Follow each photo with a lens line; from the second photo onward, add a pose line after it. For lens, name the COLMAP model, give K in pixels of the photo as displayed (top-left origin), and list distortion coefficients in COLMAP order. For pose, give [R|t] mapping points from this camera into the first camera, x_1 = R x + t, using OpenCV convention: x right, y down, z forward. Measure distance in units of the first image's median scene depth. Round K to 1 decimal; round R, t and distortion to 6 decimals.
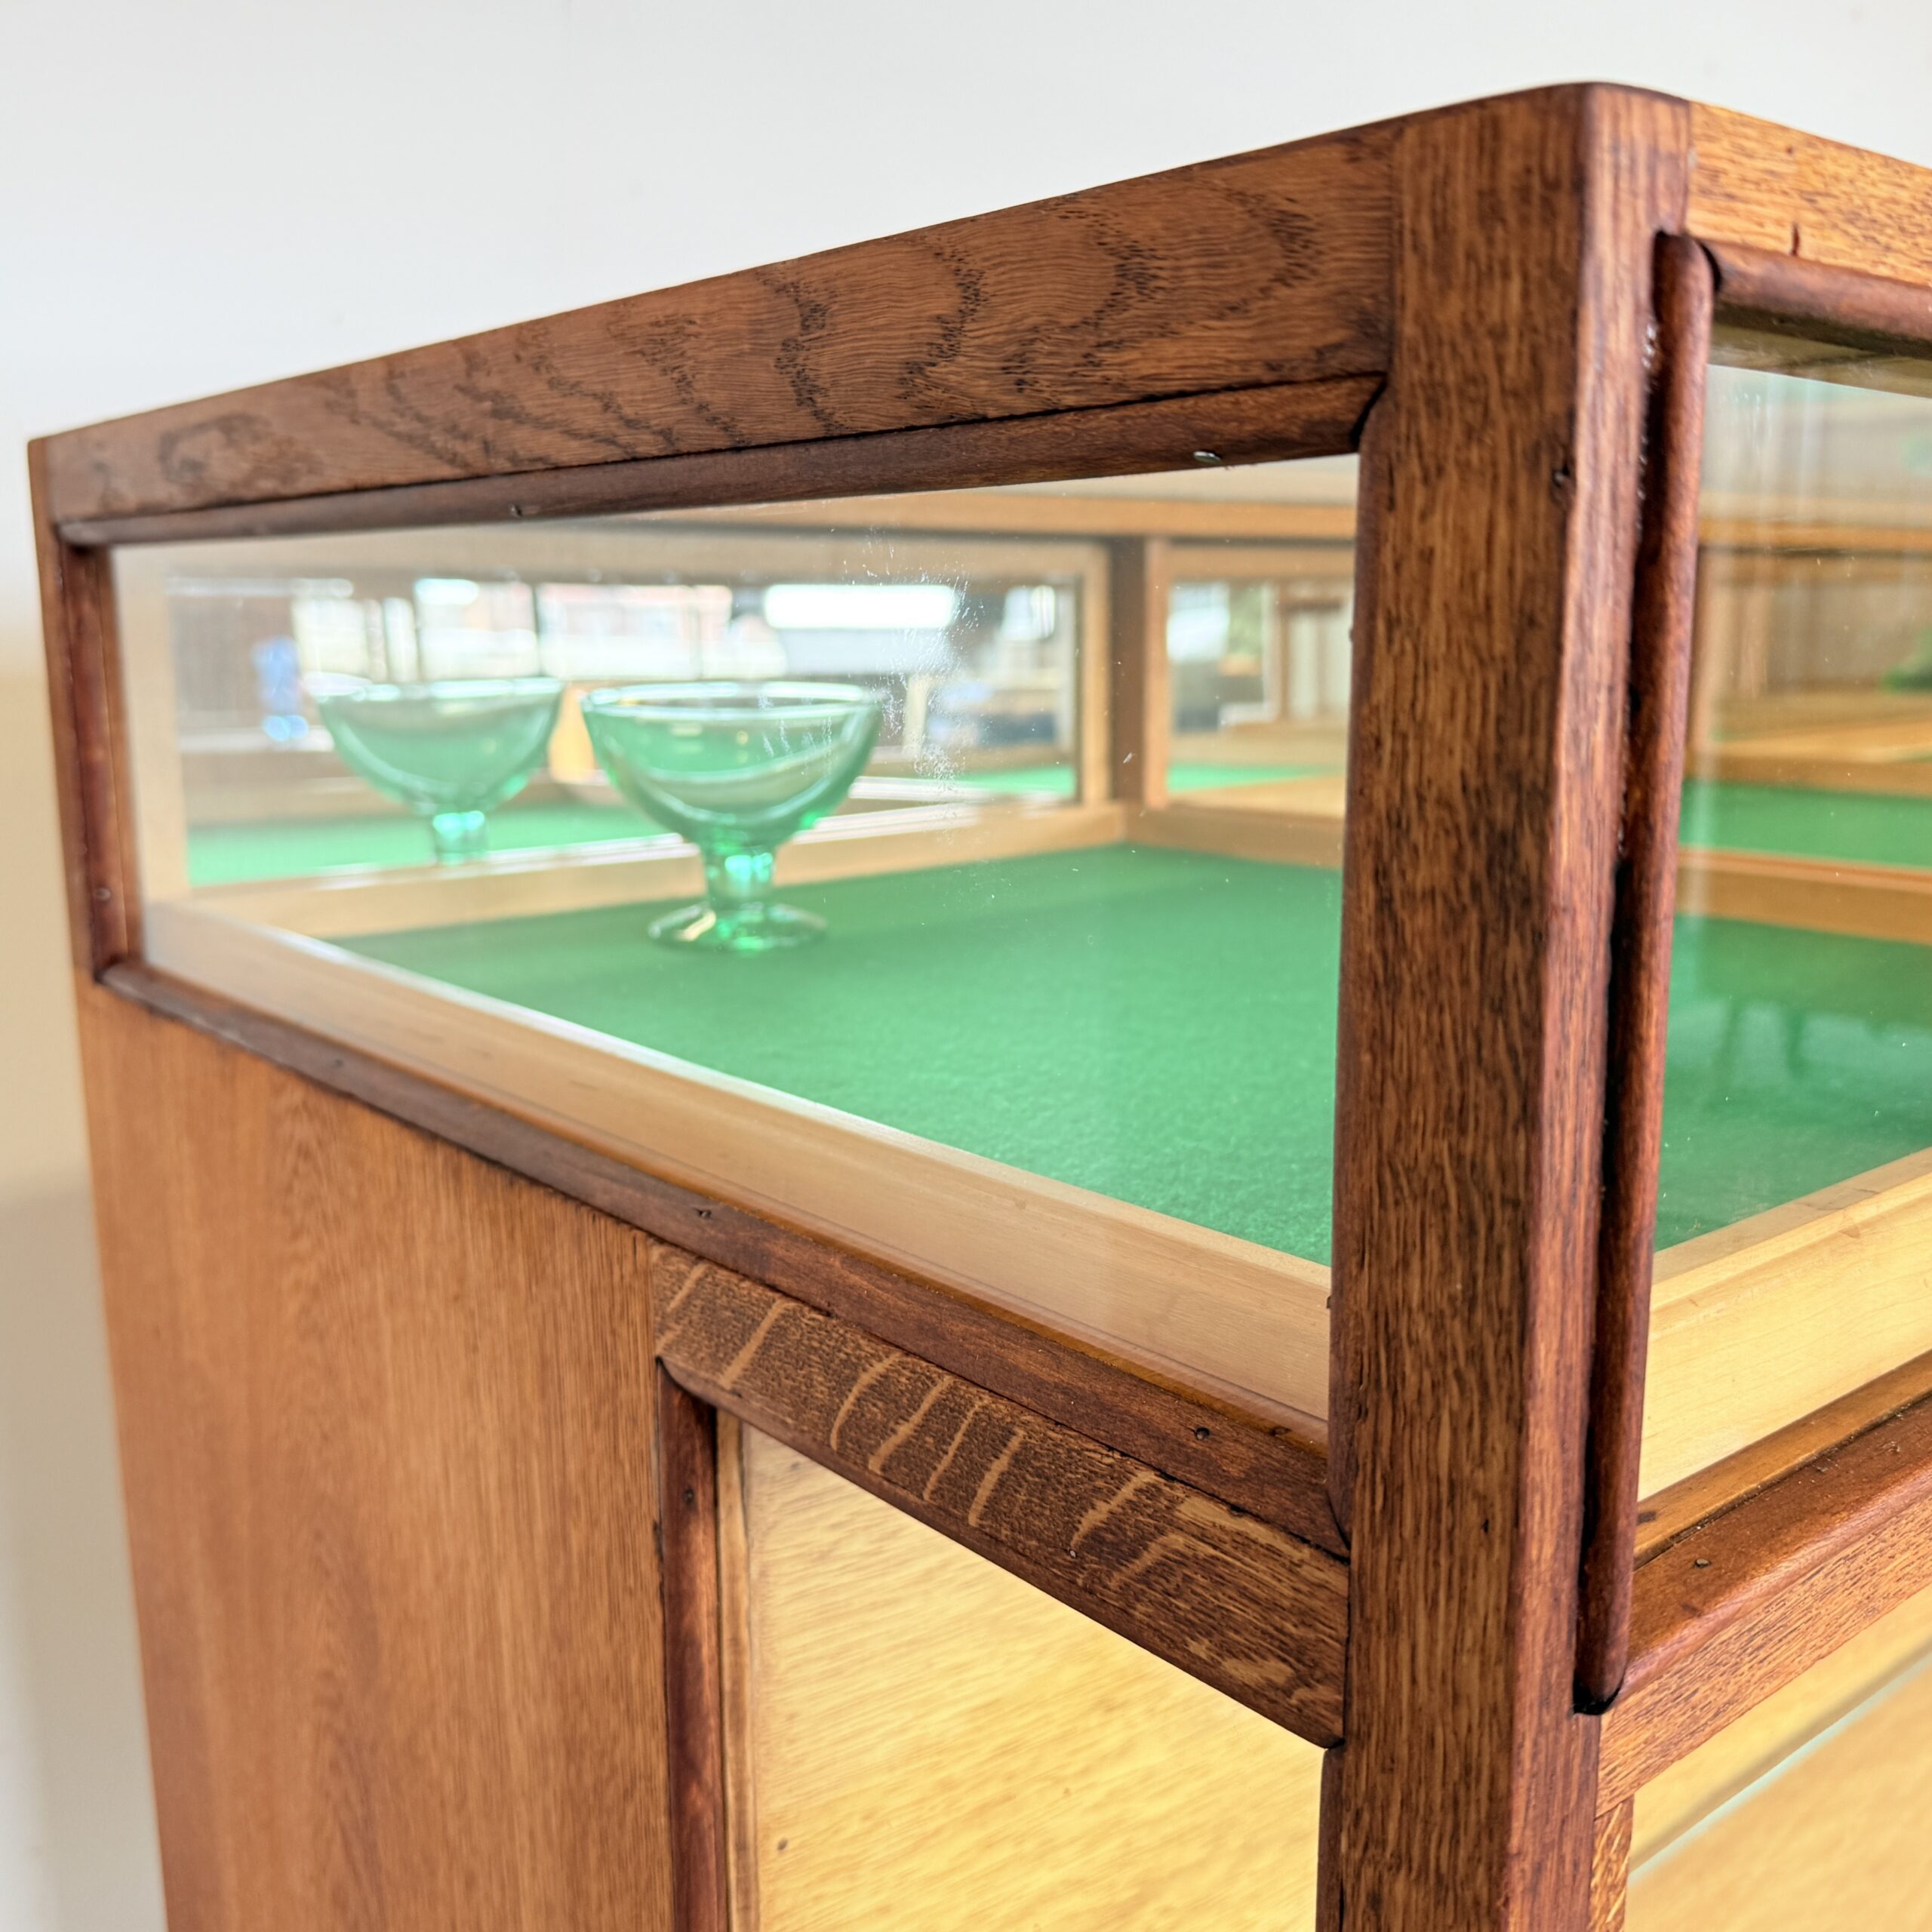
lens RADIAL K [[1901.5, 0, 989.2], [0, 1901.5, 967.4], [0, 0, 1]] dist [0.140468, -0.342521]
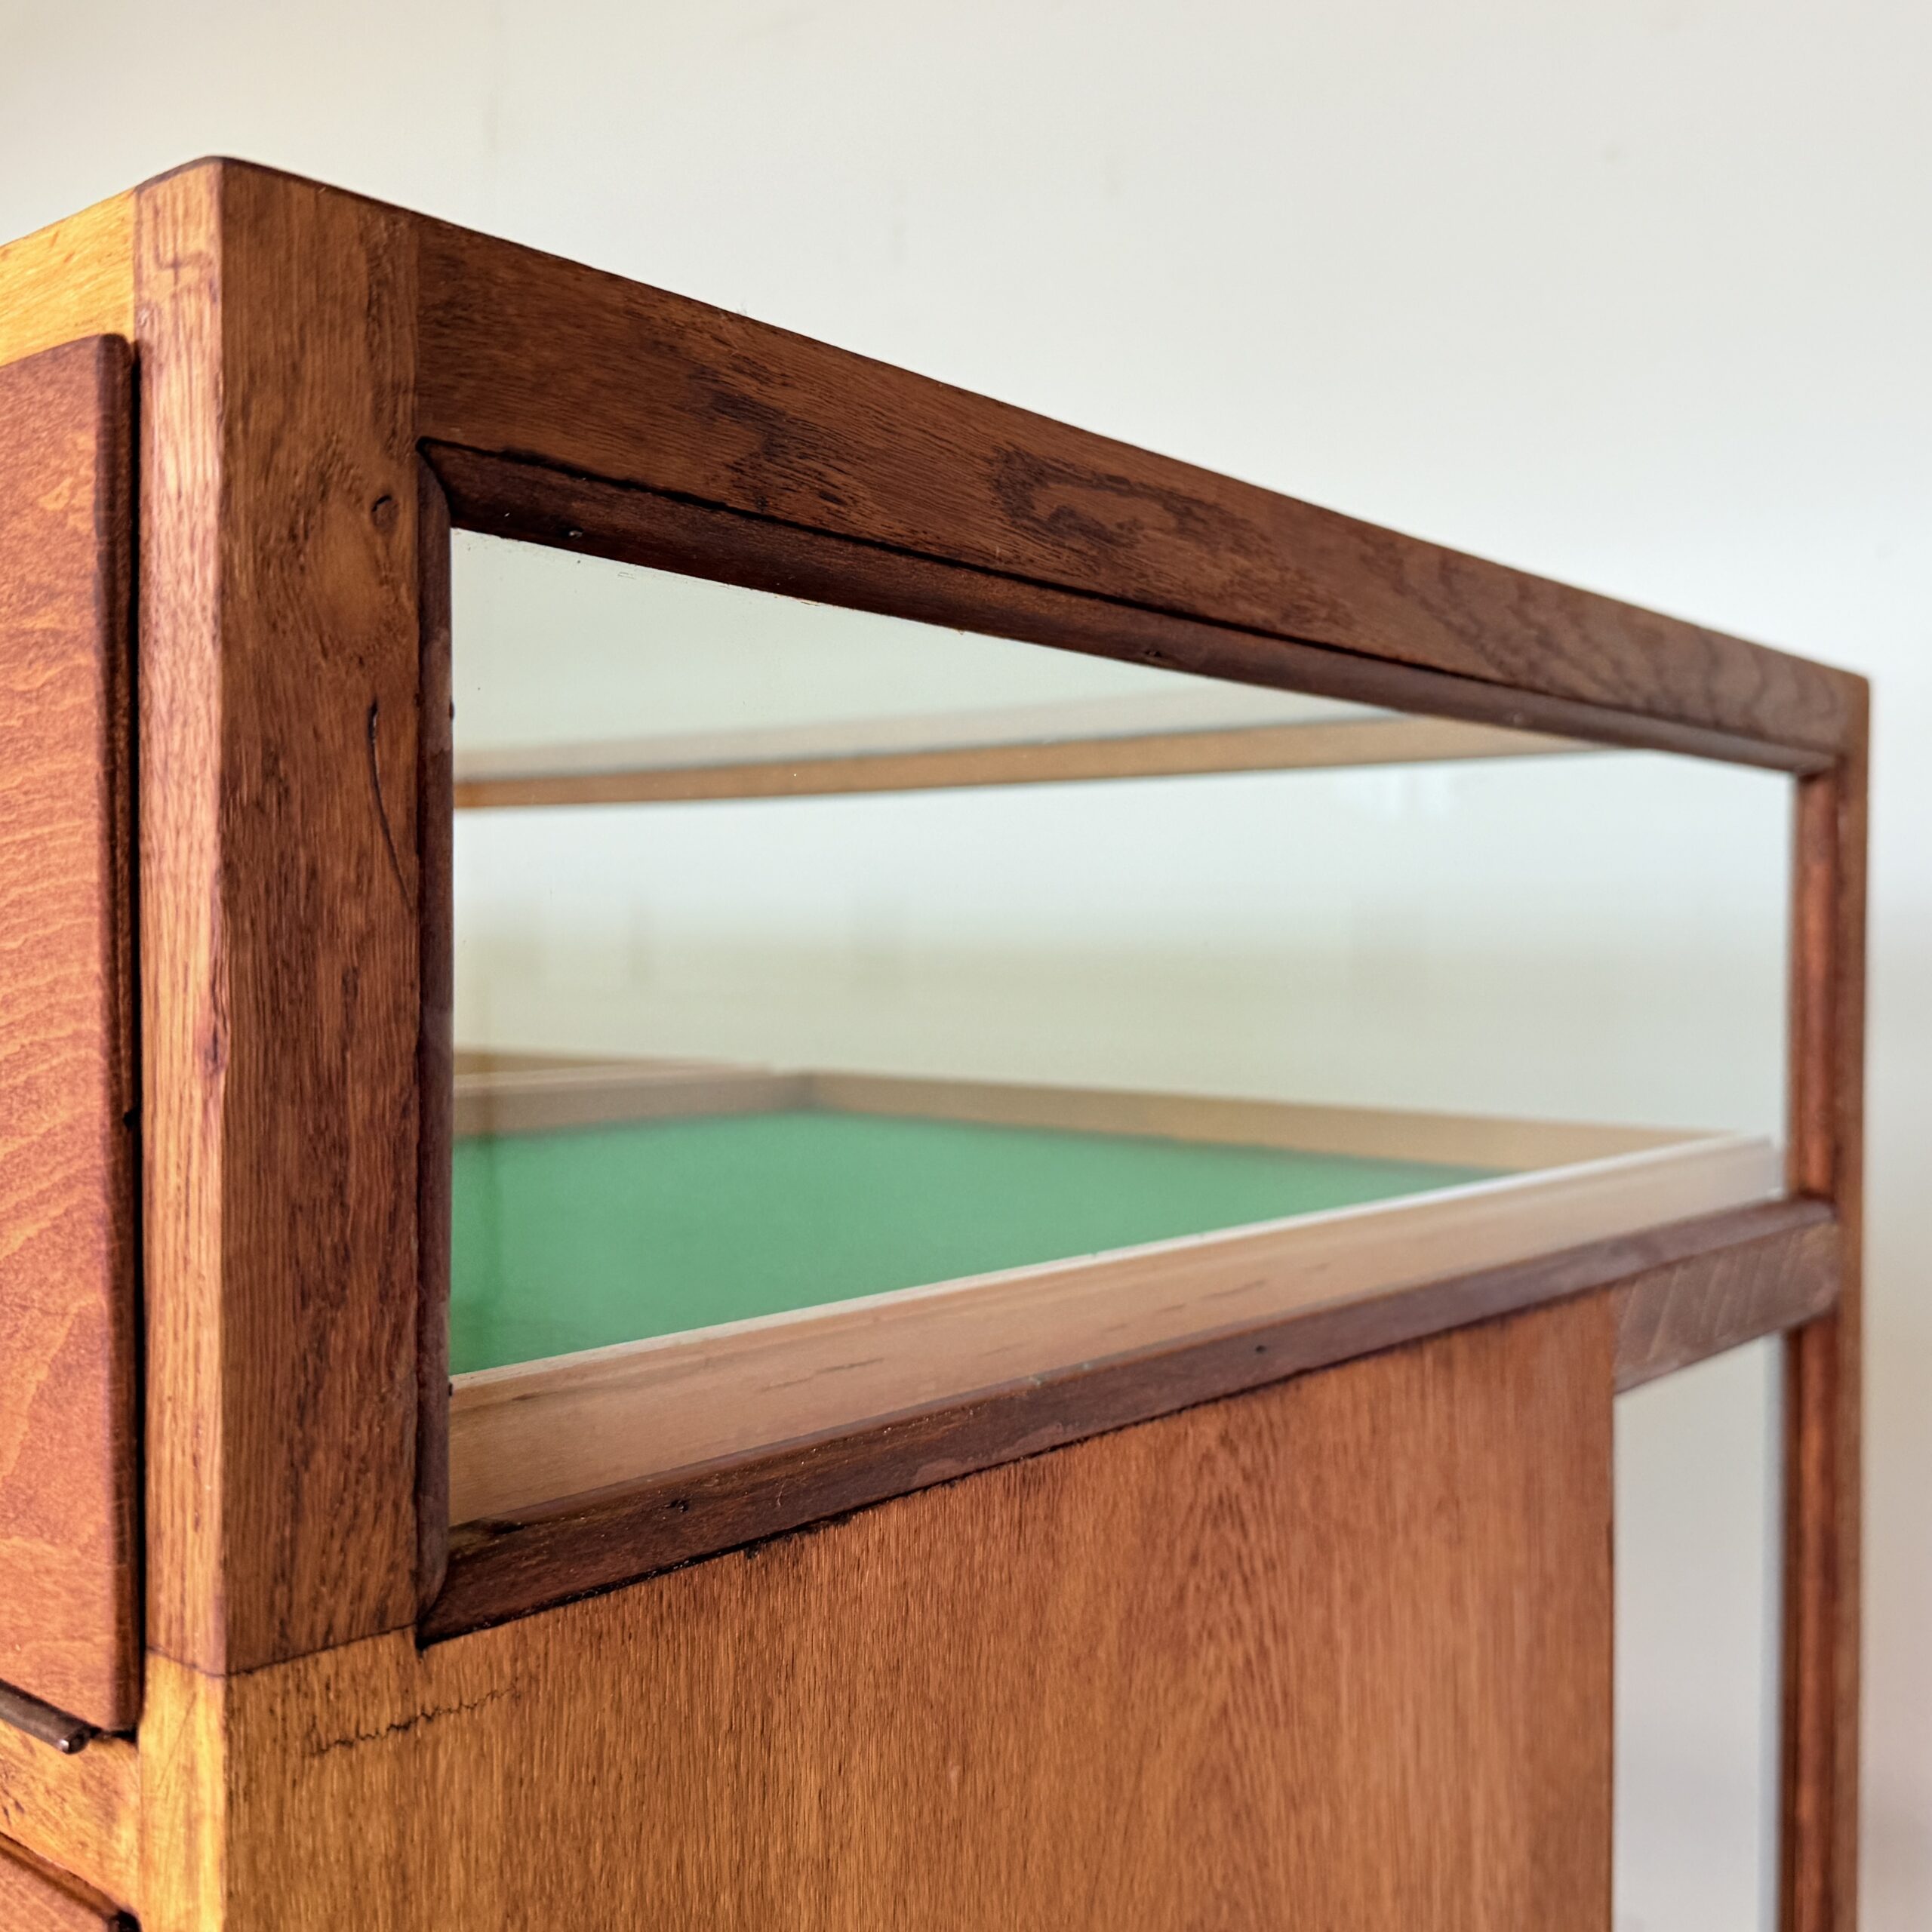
lens RADIAL K [[1972.5, 0, 968.2], [0, 1972.5, 948.1], [0, 0, 1]] dist [0.166388, -0.370922]
pose [[-0.139978, 0.000410, 0.990155, -1.380831], [0.177708, 0.983773, 0.024715, -0.184755], [-0.974077, 0.179418, -0.137779, 1.485633]]
